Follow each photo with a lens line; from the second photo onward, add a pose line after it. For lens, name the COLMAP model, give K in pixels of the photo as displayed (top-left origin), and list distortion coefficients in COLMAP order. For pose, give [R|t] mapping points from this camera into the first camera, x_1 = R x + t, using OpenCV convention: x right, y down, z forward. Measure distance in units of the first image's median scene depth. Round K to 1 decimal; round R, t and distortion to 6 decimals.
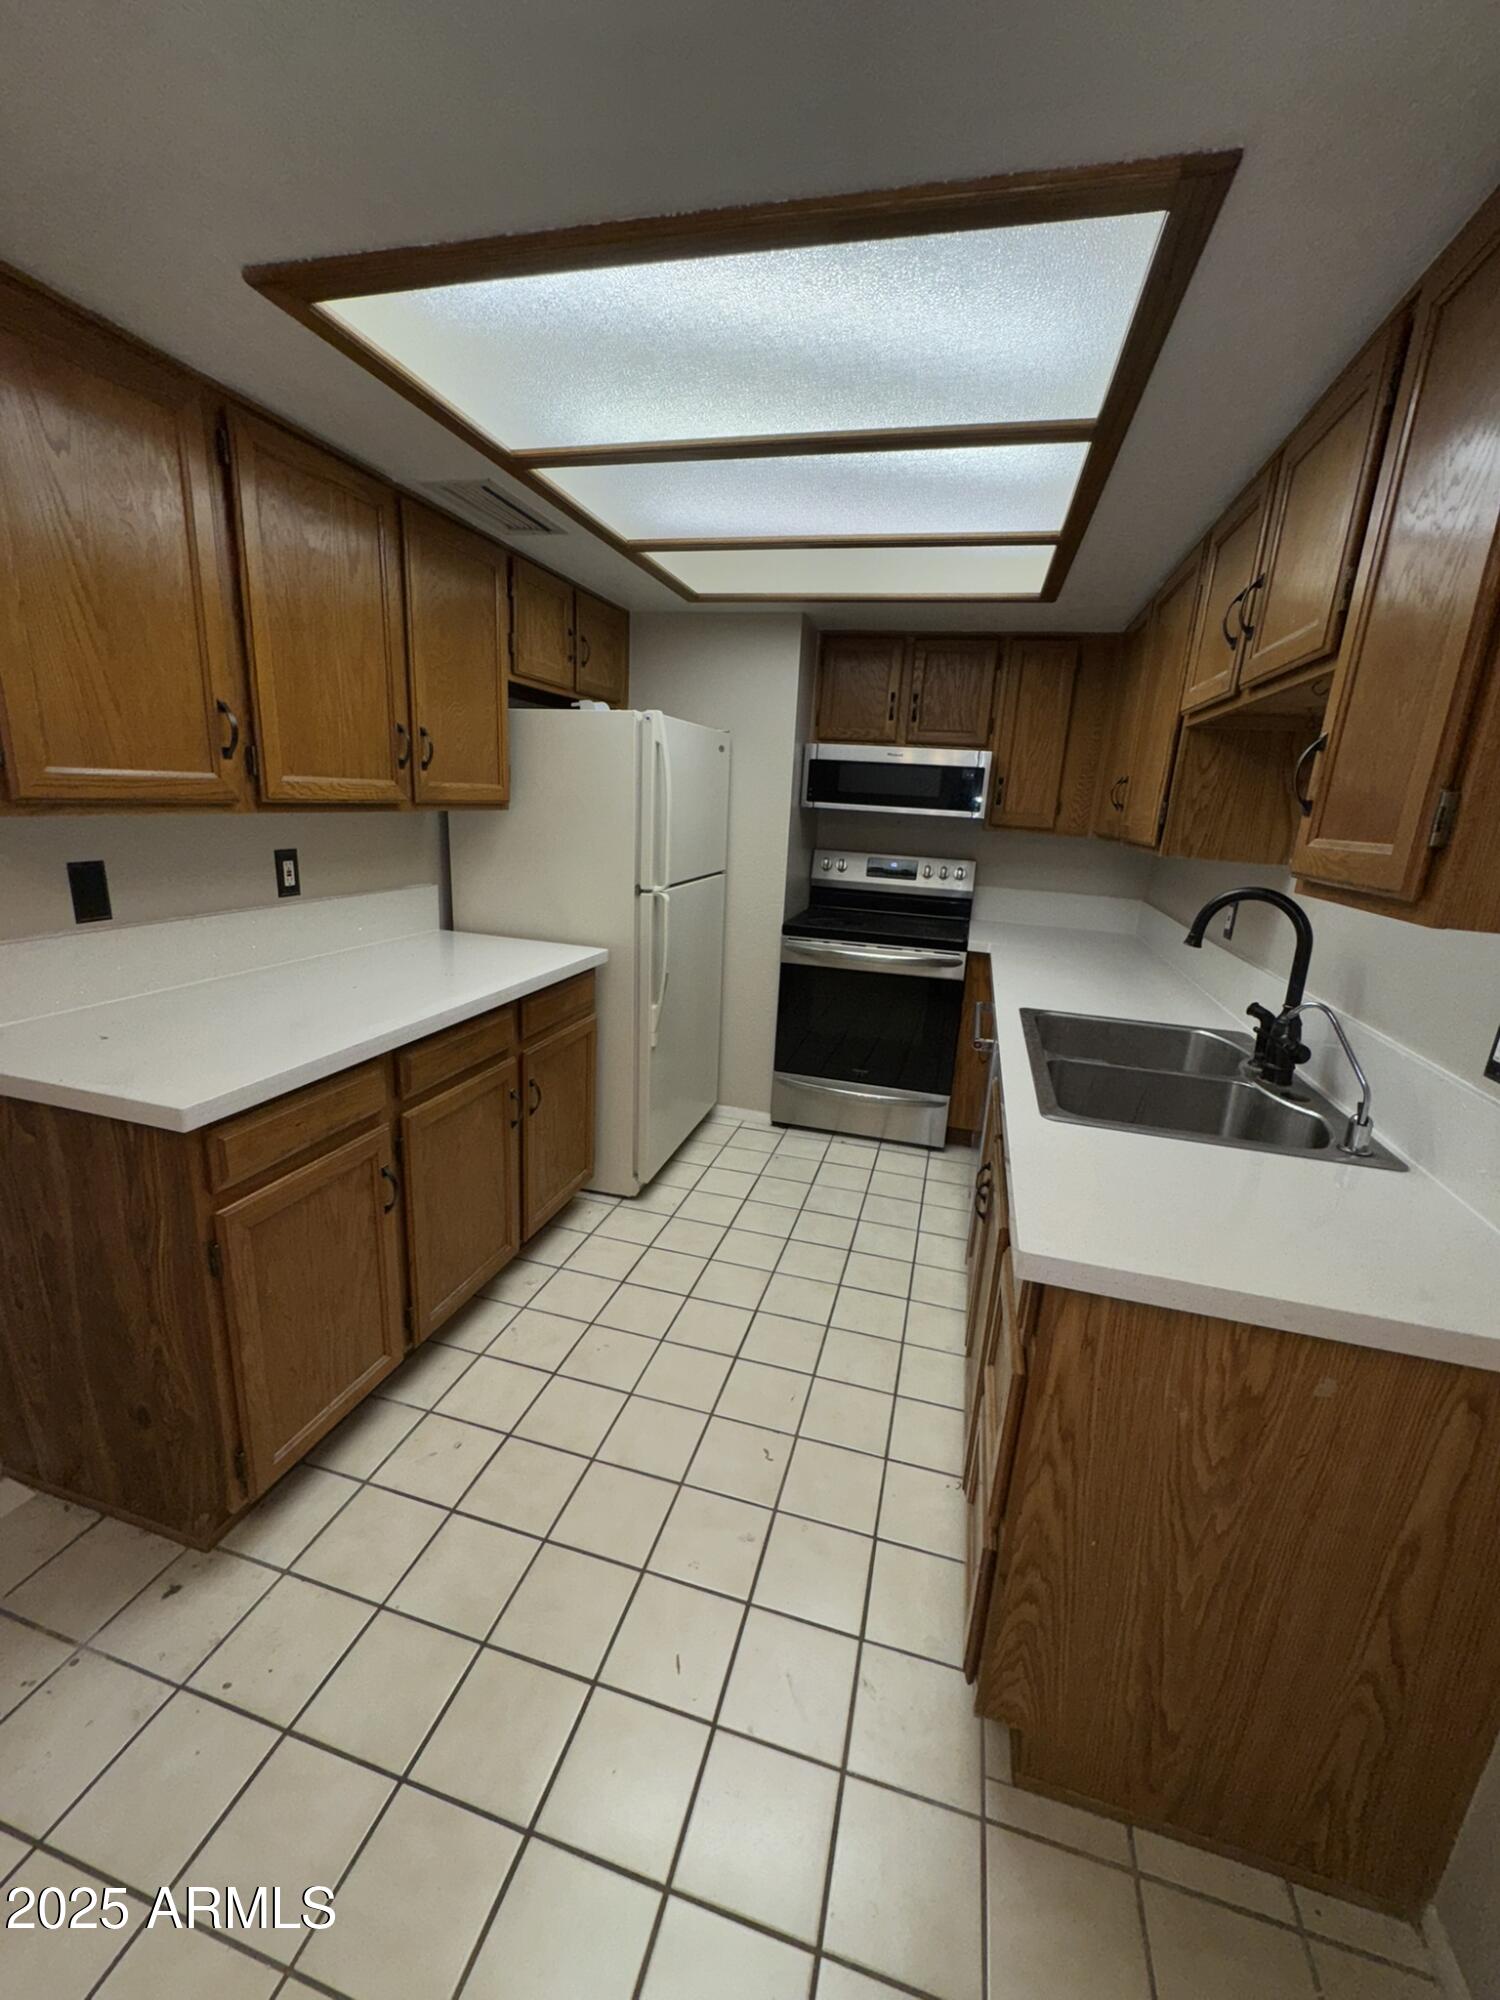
lens RADIAL K [[796.0, 0, 753.6], [0, 796.0, 999.6], [0, 0, 1]] dist [0.000486, 0.000165]
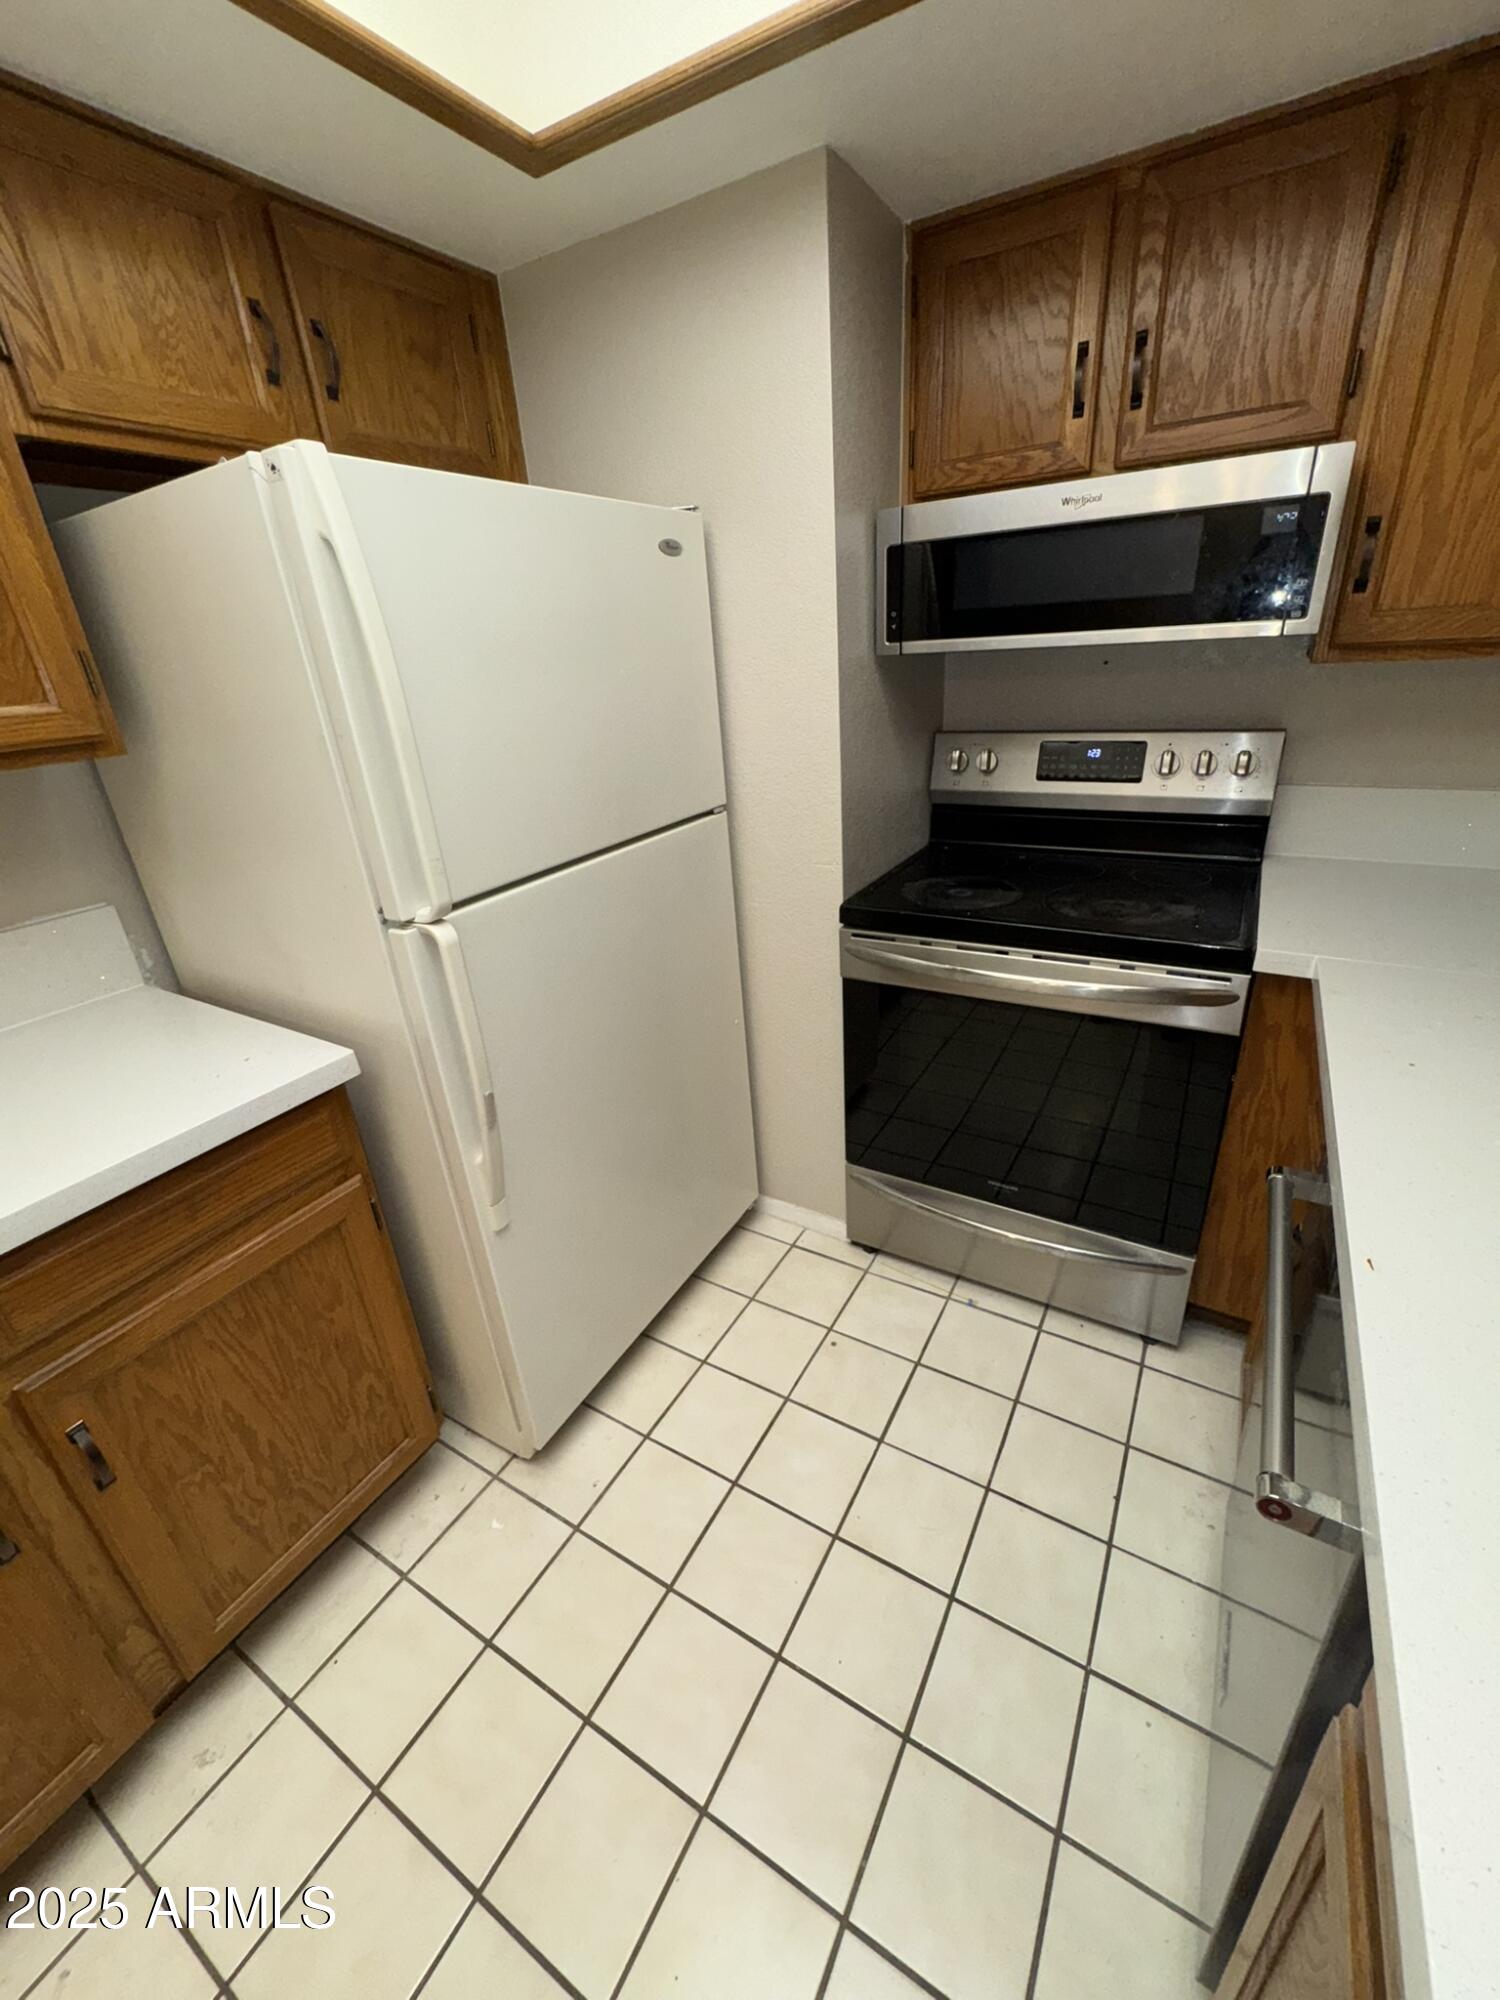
lens RADIAL K [[796.0, 0, 755.8], [0, 796.0, 998.9], [0, 0, 1]] dist [0.000486, 0.000165]
pose [[0.958946, 0.000636, -0.283590, 0.128989], [0.046374, 0.986185, 0.159022, -0.120030], [0.279773, -0.165645, 0.945669, 0.498847]]
